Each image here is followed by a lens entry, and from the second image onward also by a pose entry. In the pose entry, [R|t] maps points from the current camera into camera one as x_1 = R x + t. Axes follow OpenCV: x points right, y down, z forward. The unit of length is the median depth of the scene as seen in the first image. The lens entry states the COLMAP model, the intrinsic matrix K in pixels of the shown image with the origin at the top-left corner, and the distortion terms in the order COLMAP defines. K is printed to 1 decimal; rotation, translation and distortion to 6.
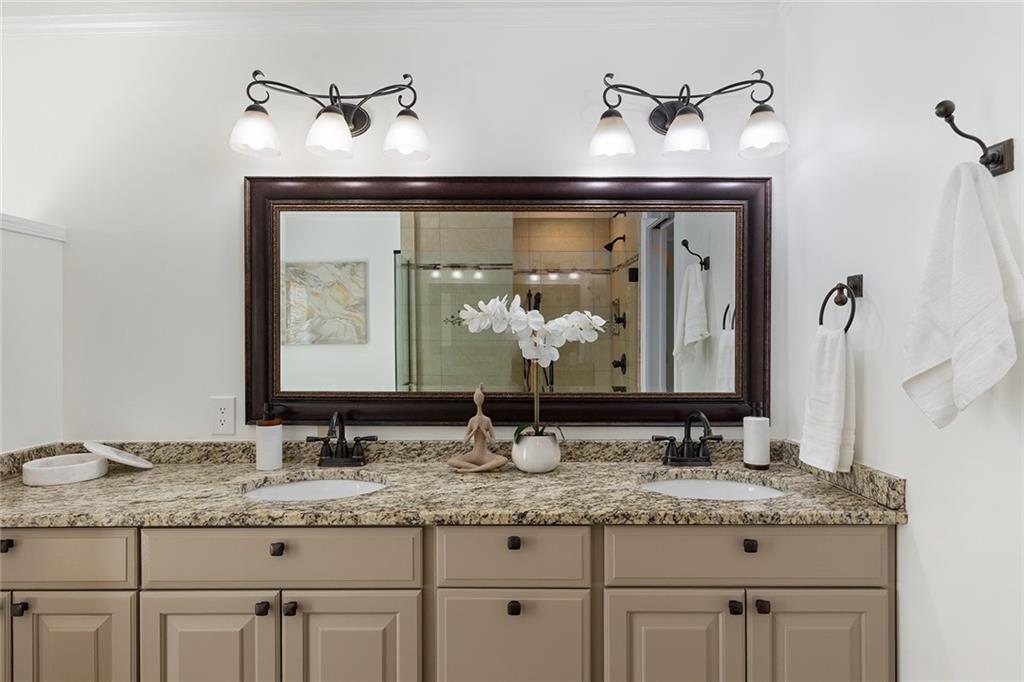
lens RADIAL K [[583.3, 0, 512.0], [0, 583.3, 337.0], [0, 0, 1]] dist [0.006994, -0.000145]
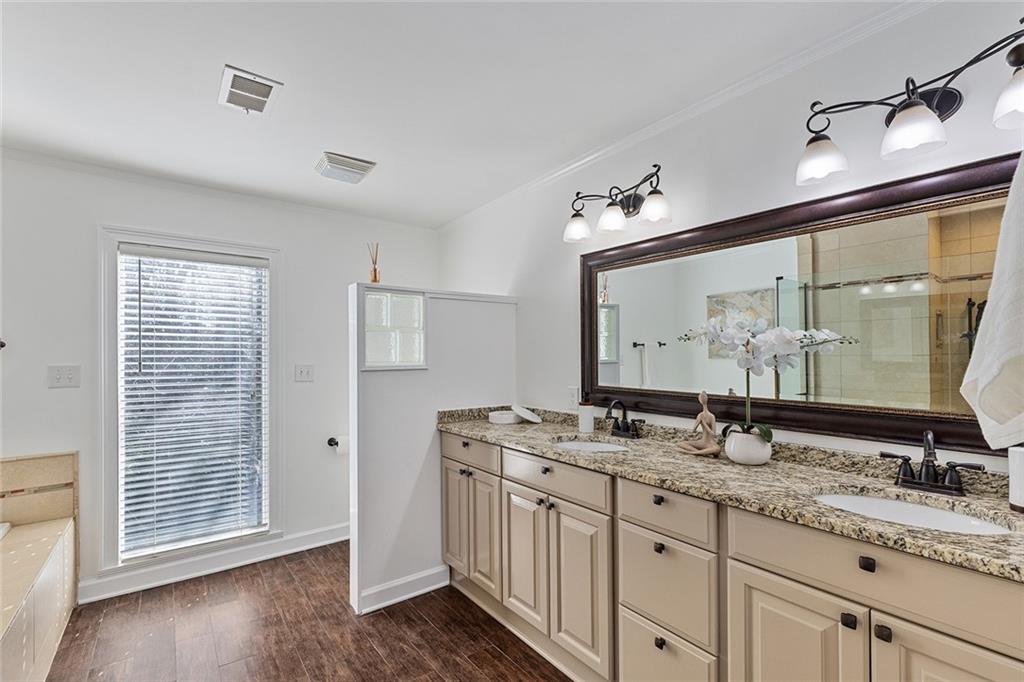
lens RADIAL K [[468.1, 0, 512.2], [0, 468.1, 349.8], [0, 0, 1]] dist [0.004419, -0.000843]
pose [[0.600327, -0.008710, -0.799708, 0.514682], [0.002393, 0.999956, -0.009095, 0.006653], [0.799751, 0.003546, 0.600321, 0.047182]]
